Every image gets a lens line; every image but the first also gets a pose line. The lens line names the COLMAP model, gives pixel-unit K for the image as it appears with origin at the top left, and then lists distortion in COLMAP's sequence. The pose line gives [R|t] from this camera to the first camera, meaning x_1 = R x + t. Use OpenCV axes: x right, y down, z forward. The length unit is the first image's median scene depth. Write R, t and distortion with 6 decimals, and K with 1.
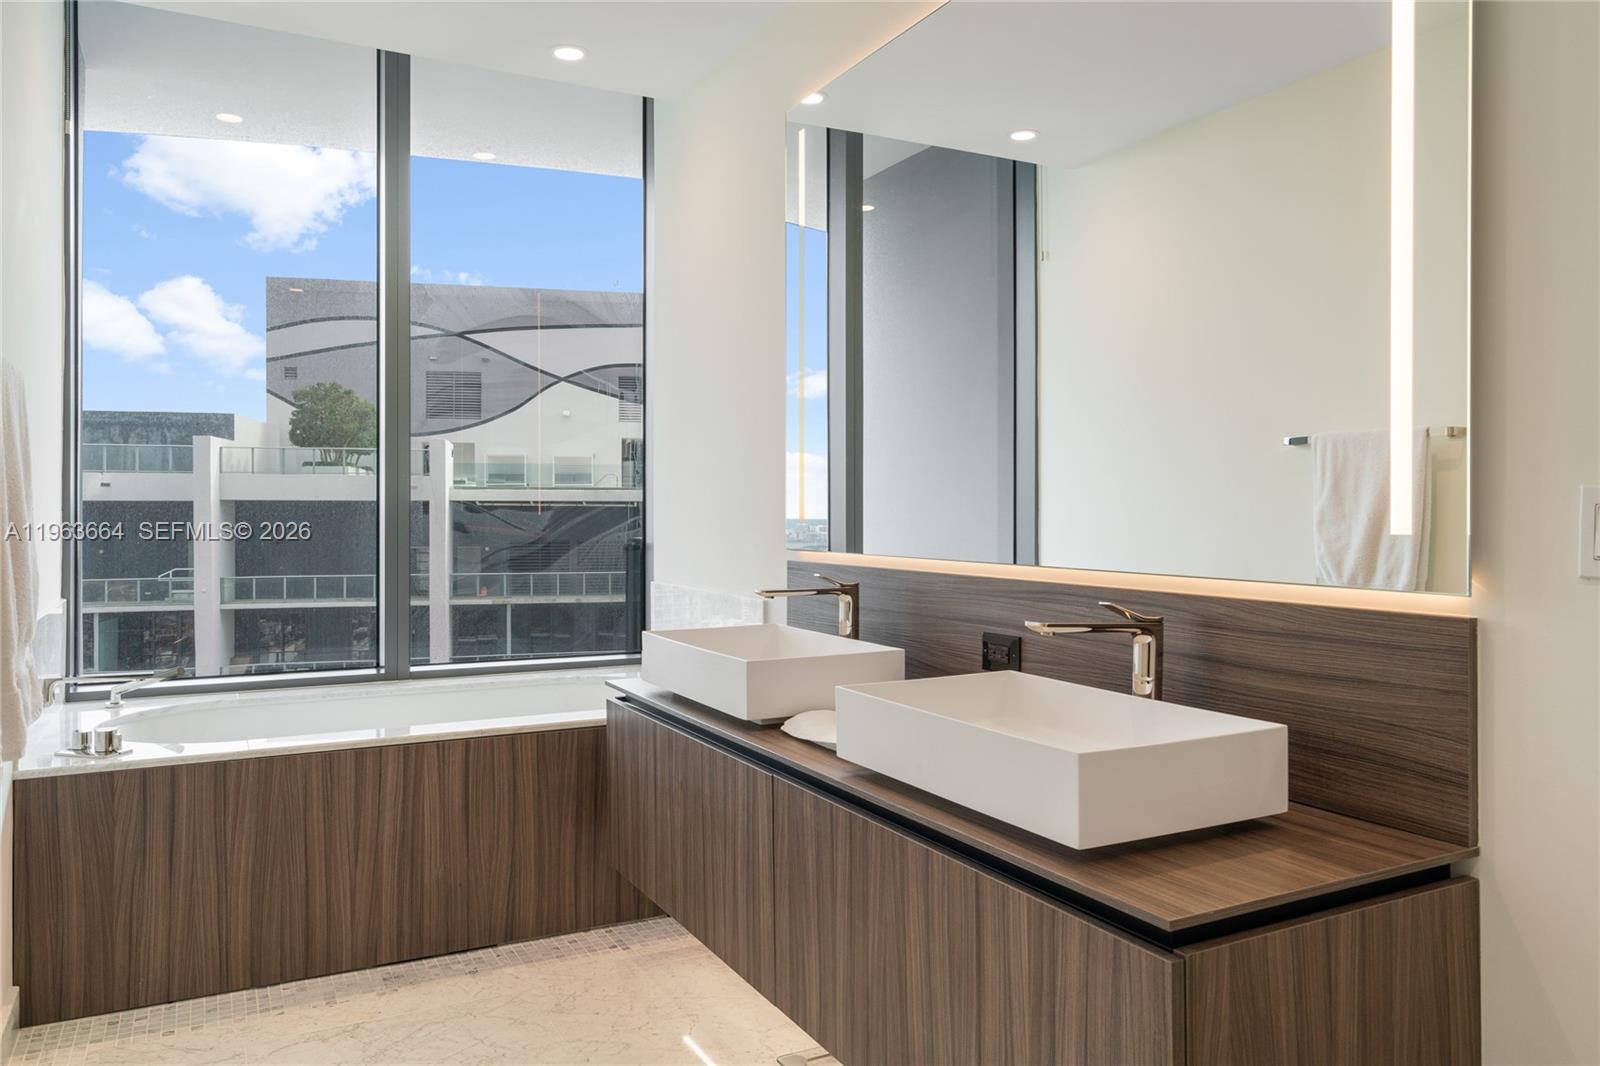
lens RADIAL K [[1165.5, 0, 803.1], [0, 1165.5, 512.0], [0, 0, 1]] dist [0.020705, -0.004372]
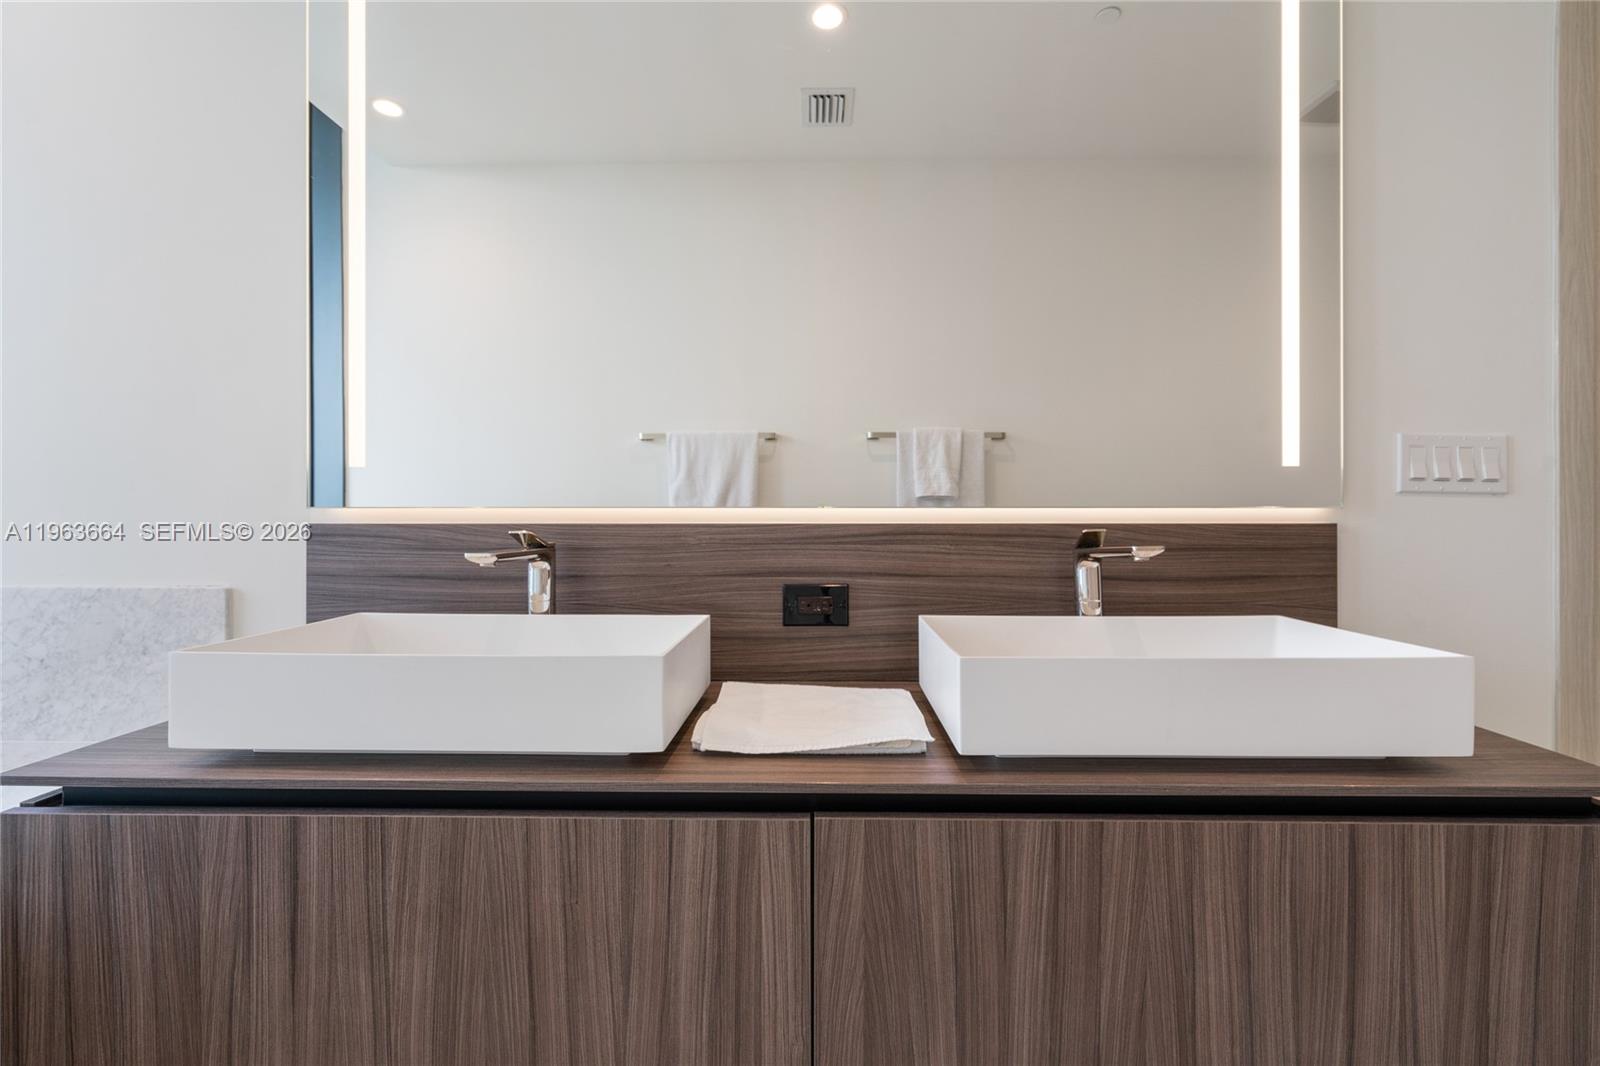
lens RADIAL K [[734.4, 0, 803.5], [0, 734.4, 518.4], [0, 0, 1]] dist [-0.004213, 0.002791]
pose [[0.476046, 0.002753, 0.879416, -0.477257], [0.002604, 0.999986, -0.004540, 0.076173], [-0.879417, 0.004451, 0.476032, 1.005085]]
